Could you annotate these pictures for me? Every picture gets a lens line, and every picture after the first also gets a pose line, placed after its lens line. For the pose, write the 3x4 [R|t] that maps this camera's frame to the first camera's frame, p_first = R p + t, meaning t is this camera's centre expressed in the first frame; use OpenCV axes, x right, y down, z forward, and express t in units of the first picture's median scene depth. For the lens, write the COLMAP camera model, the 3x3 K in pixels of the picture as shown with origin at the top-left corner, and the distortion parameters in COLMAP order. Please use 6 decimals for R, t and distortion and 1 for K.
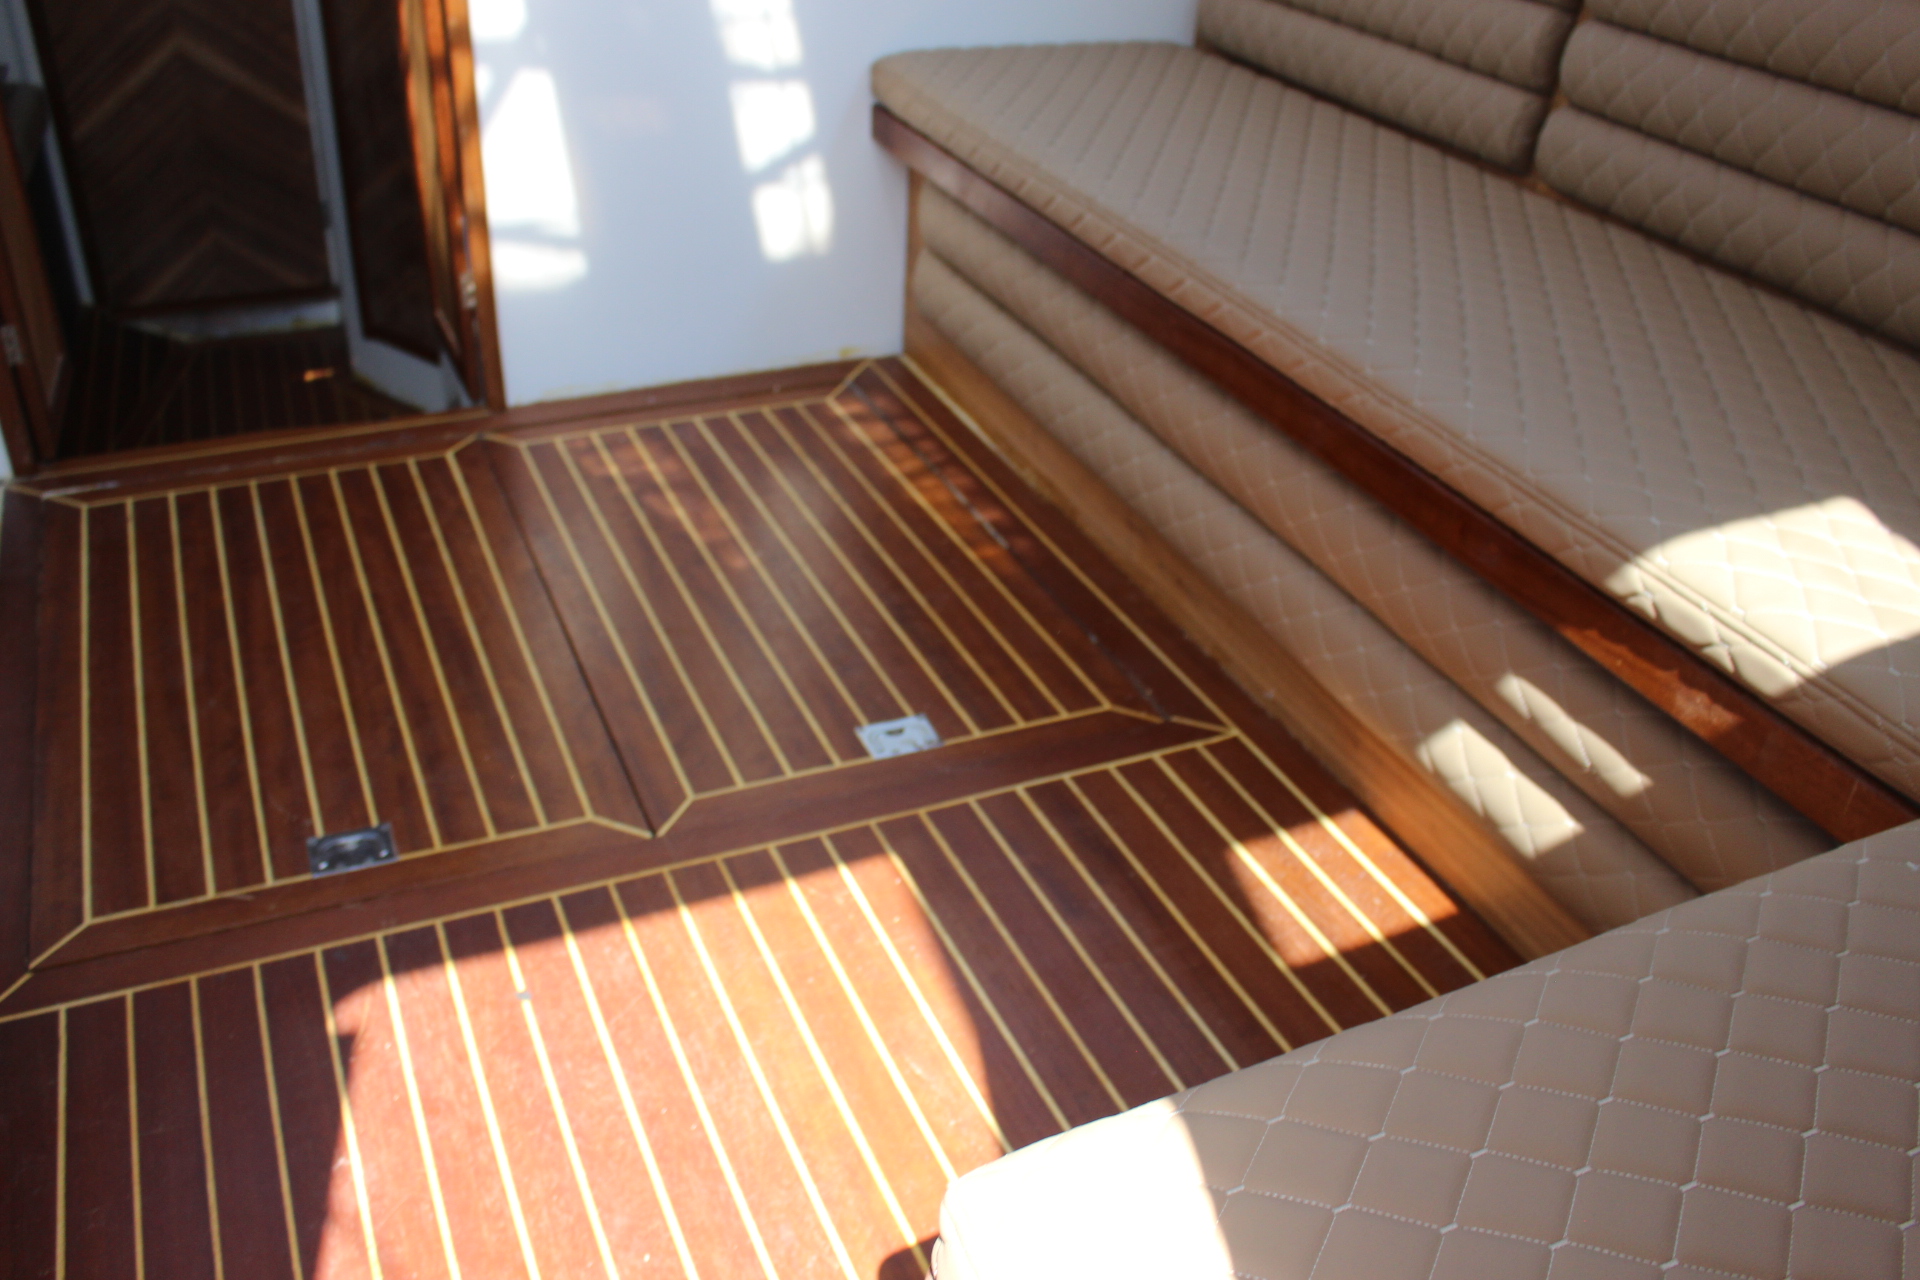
lens RADIAL K [[1778.0, 0, 960.0], [0, 1778.0, 640.0], [0, 0, 1]] dist [-0.142228, 0.147566]
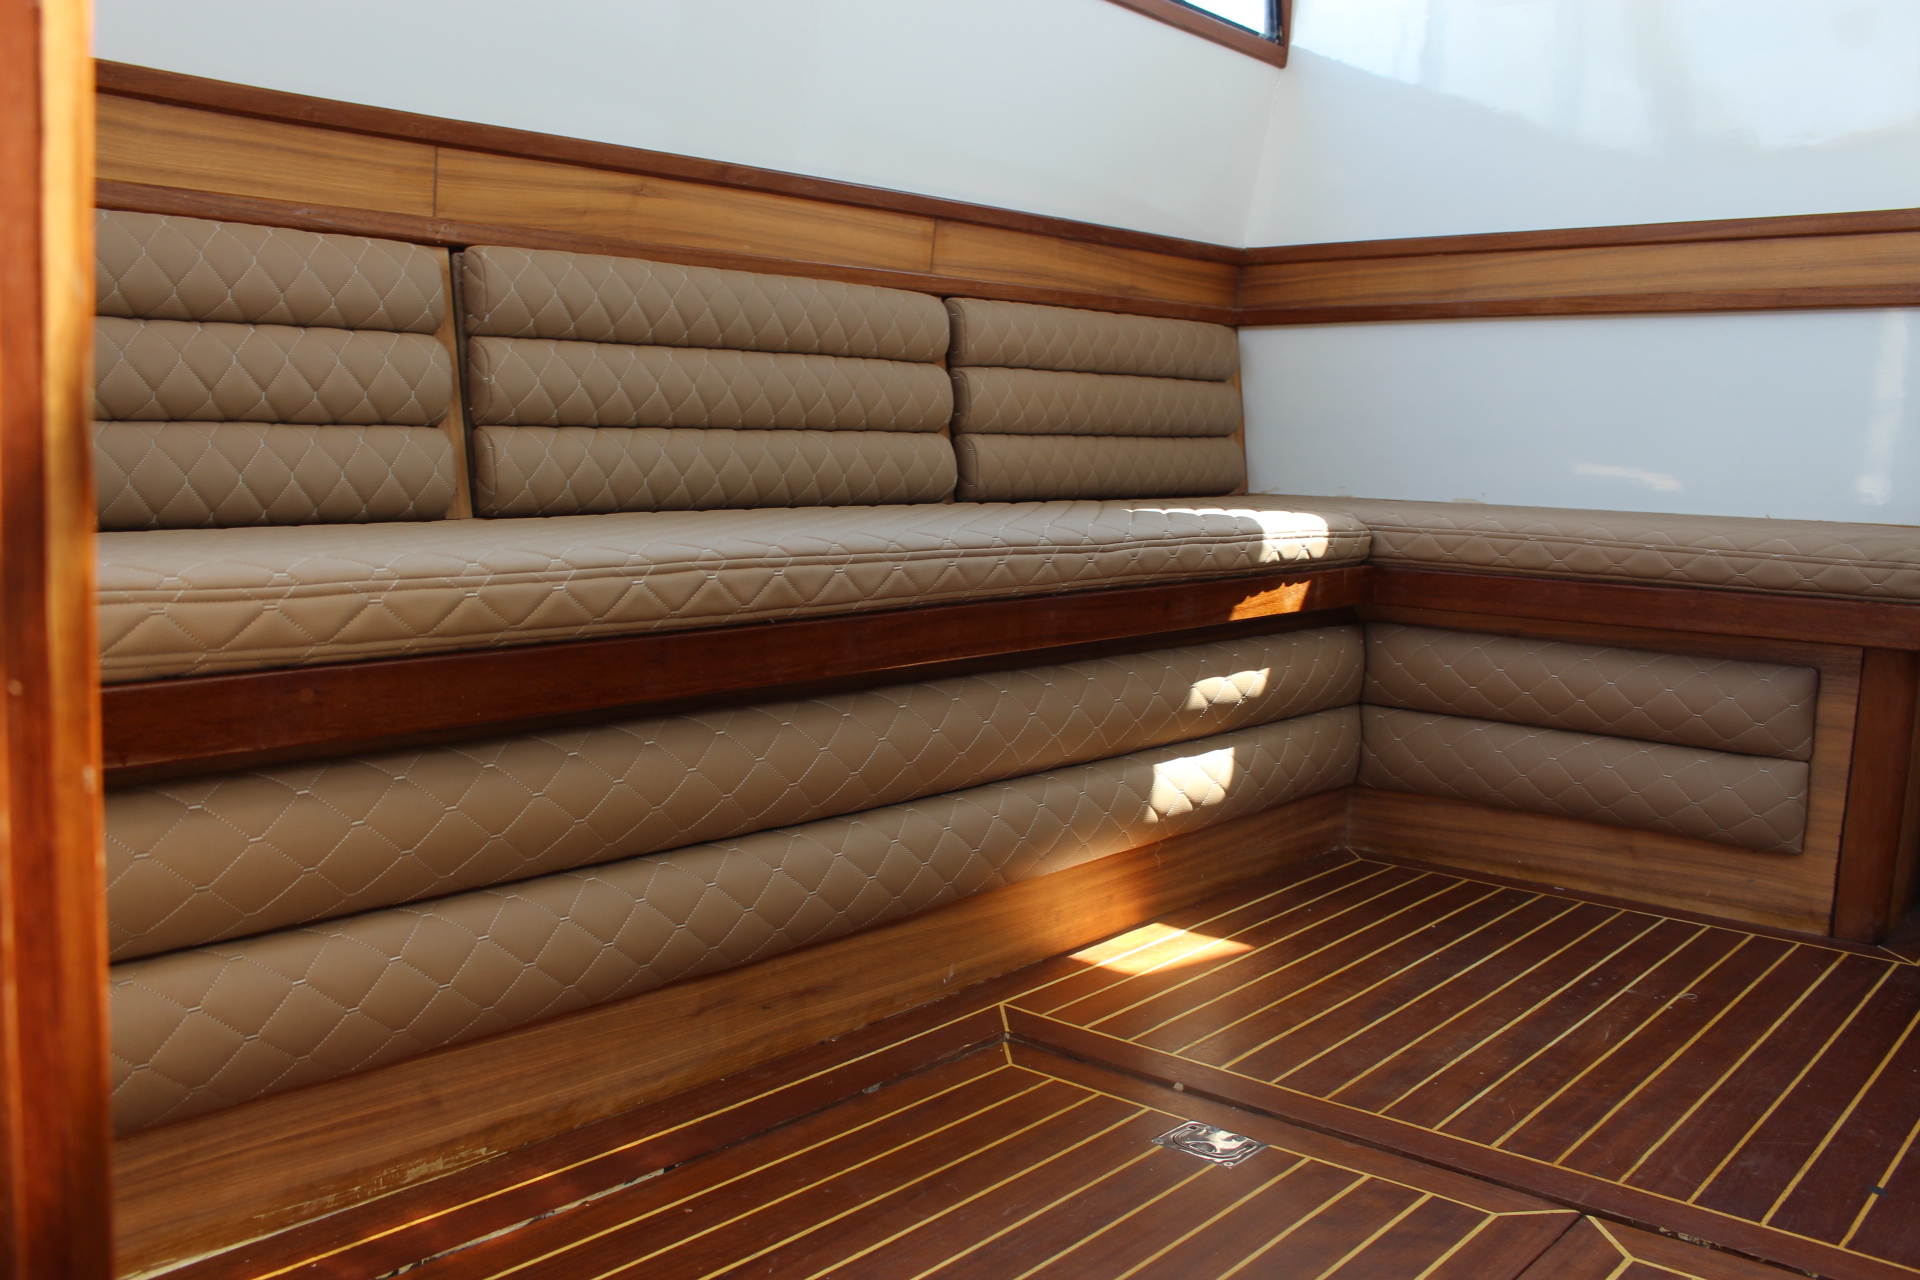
lens RADIAL K [[1632.0, 0, 1029.7], [0, 1632.0, 638.2], [0, 0, 1]] dist [-0.061357, 0.007789]
pose [[-0.457750, -0.144104, 0.877325, -0.465833], [0.438308, 0.821955, 0.363699, -0.332141], [-0.773532, 0.551021, -0.313087, 0.911643]]
